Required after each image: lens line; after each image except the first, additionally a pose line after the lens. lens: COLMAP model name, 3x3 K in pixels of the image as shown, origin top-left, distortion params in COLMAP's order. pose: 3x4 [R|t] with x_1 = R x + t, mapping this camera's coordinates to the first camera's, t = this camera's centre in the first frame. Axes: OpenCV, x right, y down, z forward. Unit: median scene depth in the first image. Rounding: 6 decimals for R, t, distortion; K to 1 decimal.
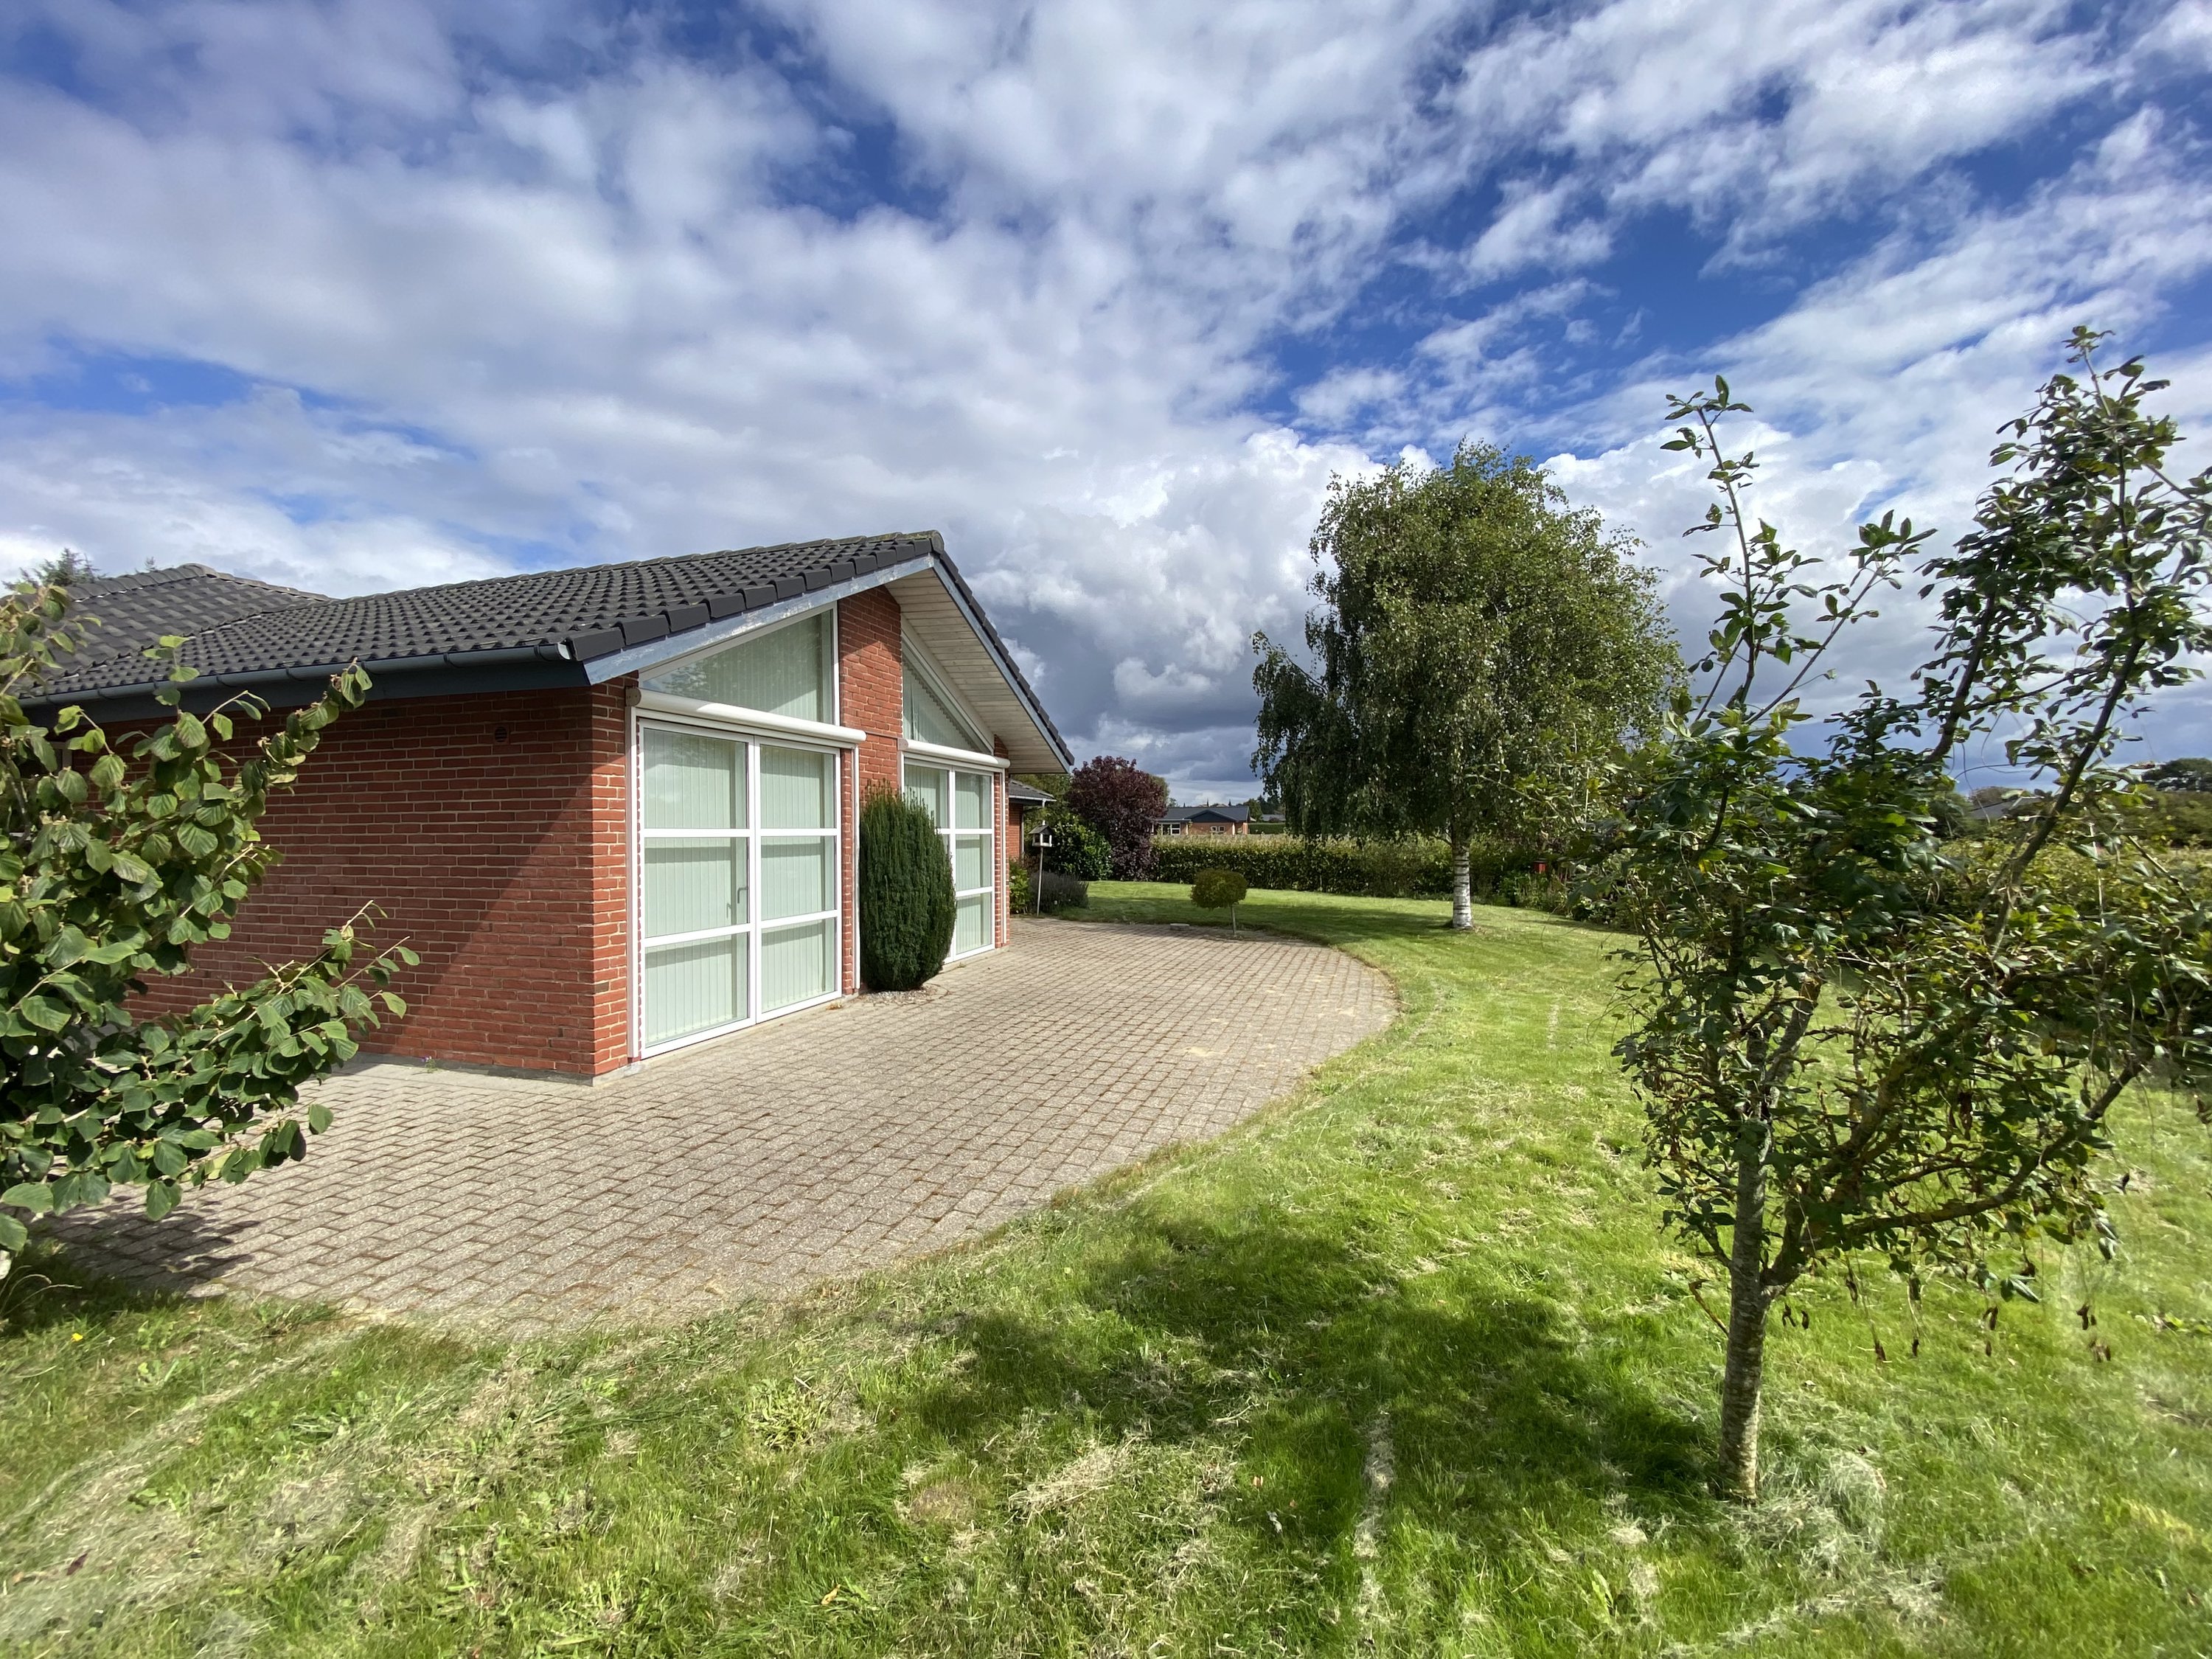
lens RADIAL K [[902.3, 0, 1085.6], [0, 902.3, 834.6], [0, 0, 1]] dist [0.001786, -0.014676]
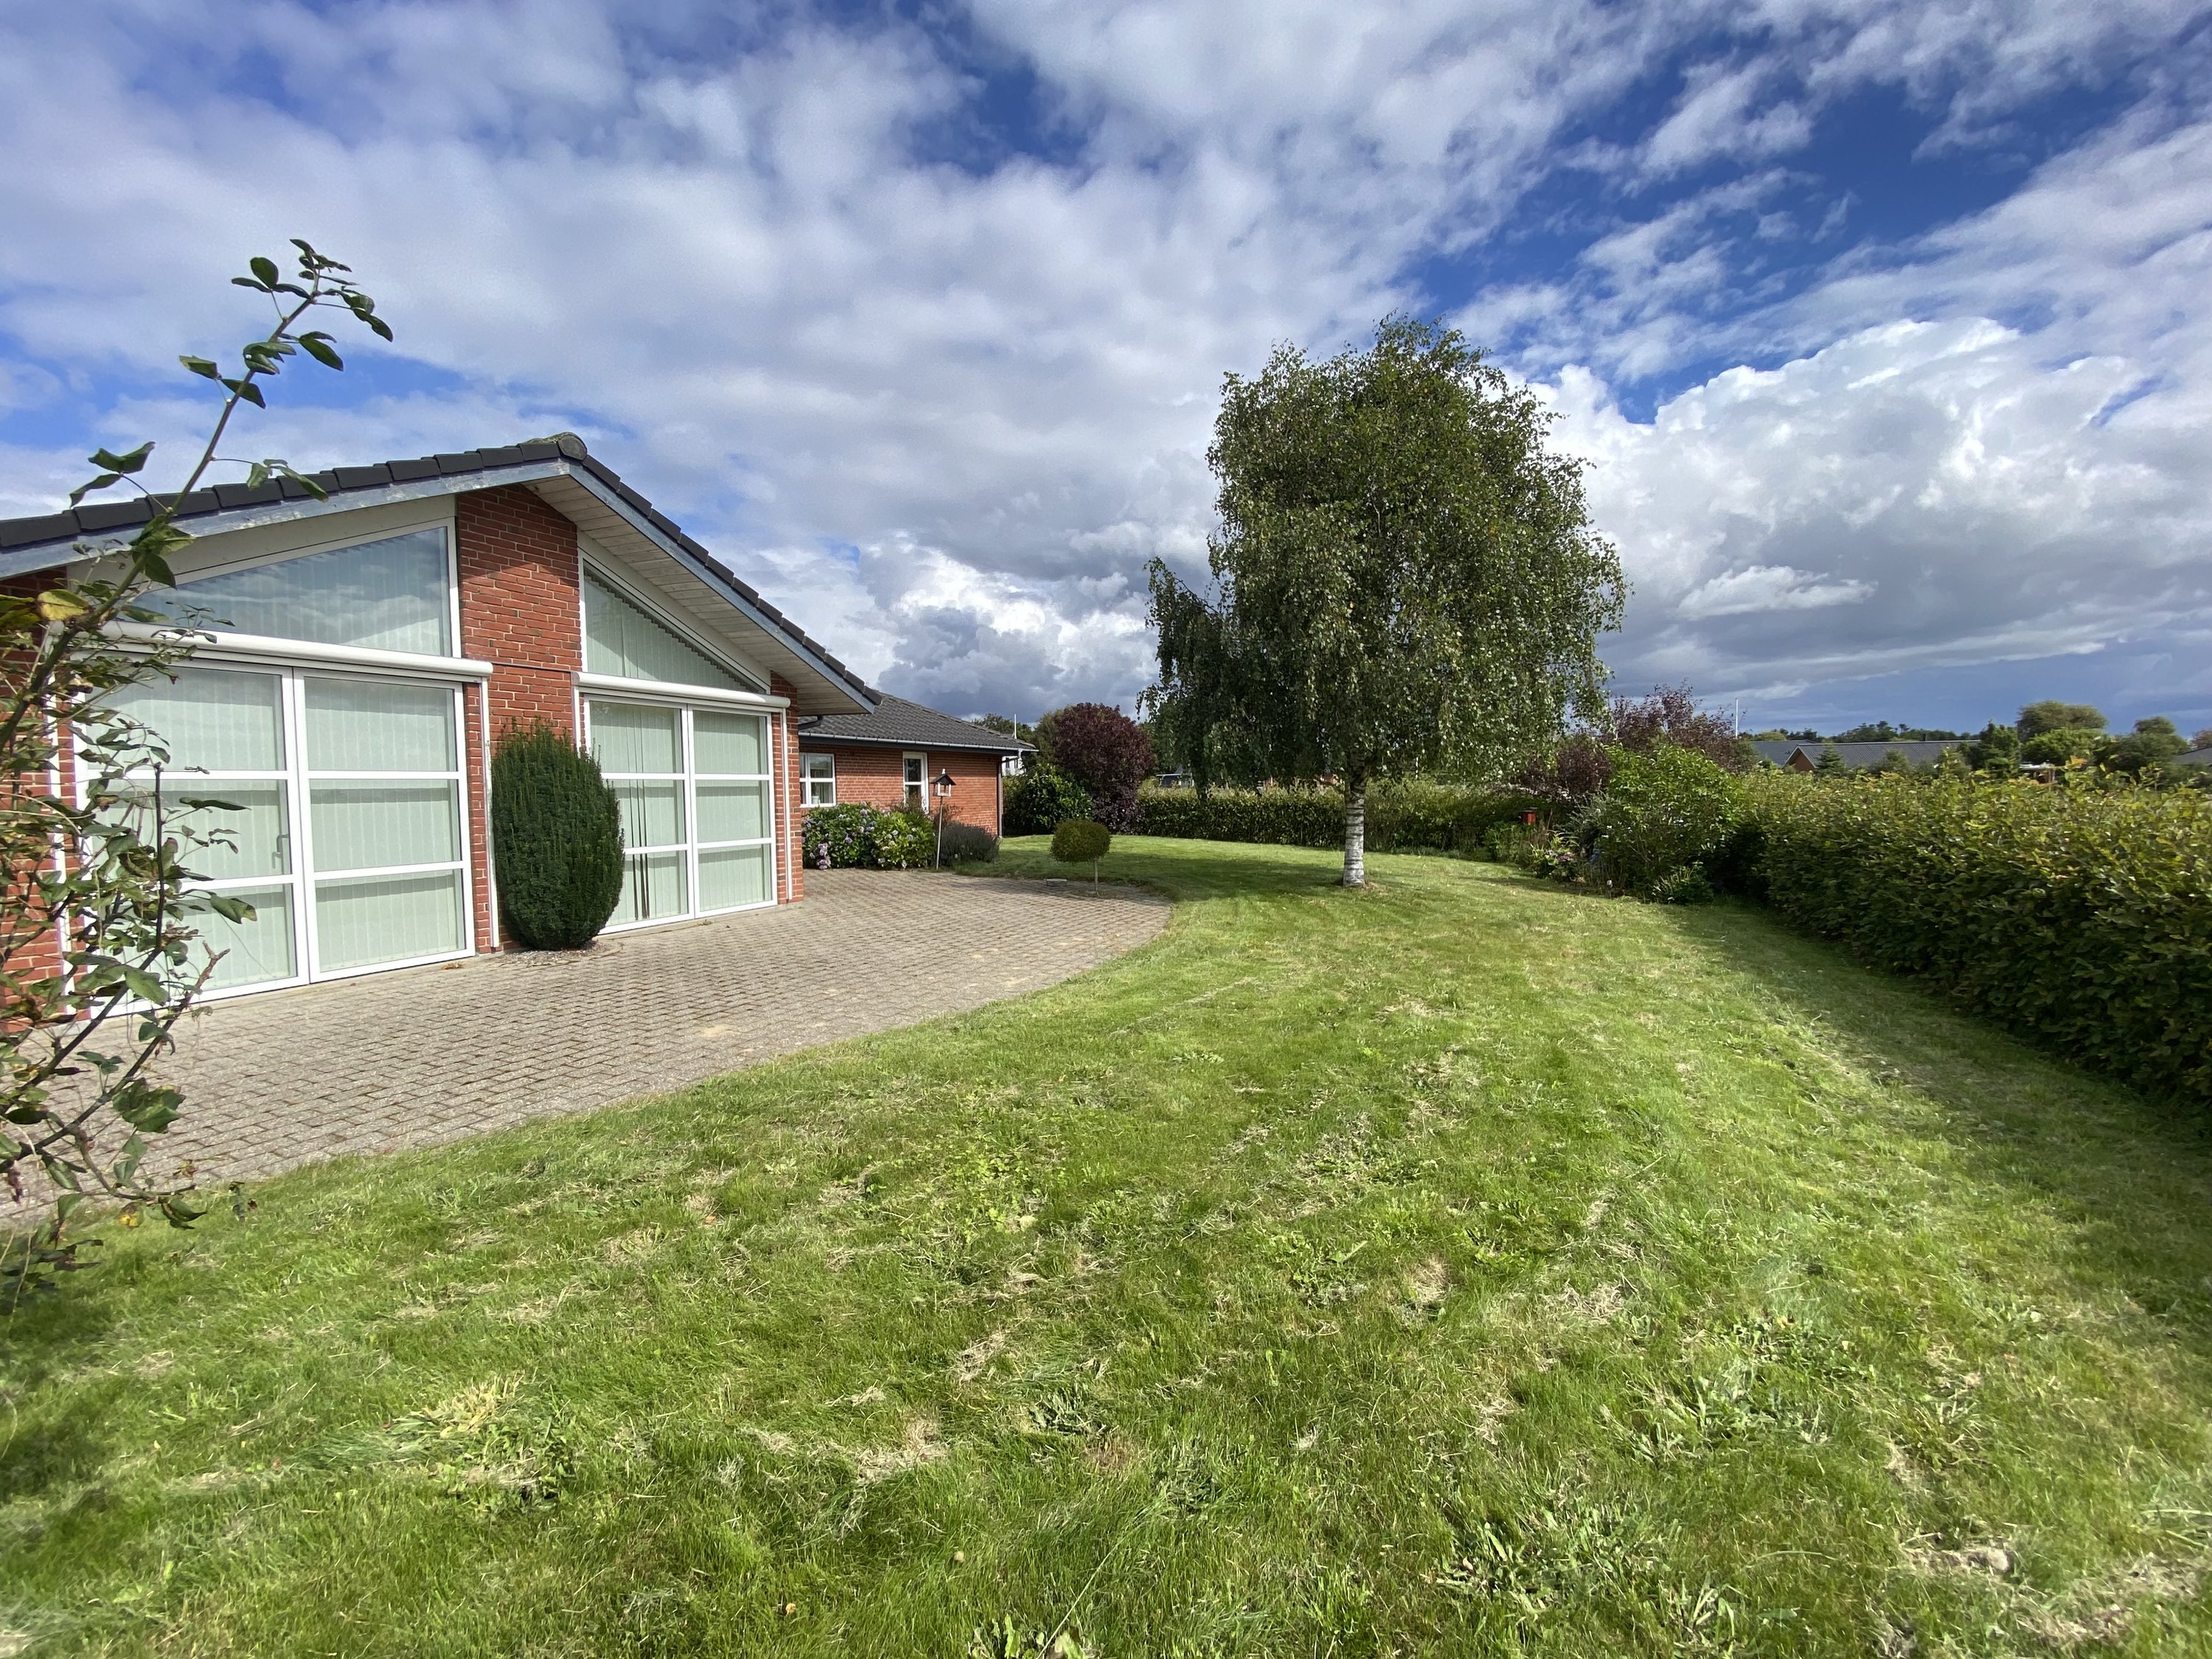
lens RADIAL K [[900.8, 0, 1106.0], [0, 900.8, 829.5], [0, 0, 1]] dist [0.011683, -0.017673]
pose [[0.991934, -0.000834, -0.126750, 0.349621], [0.006298, 0.999067, 0.042716, 0.012307], [0.126596, -0.043170, 0.991014, 0.131844]]
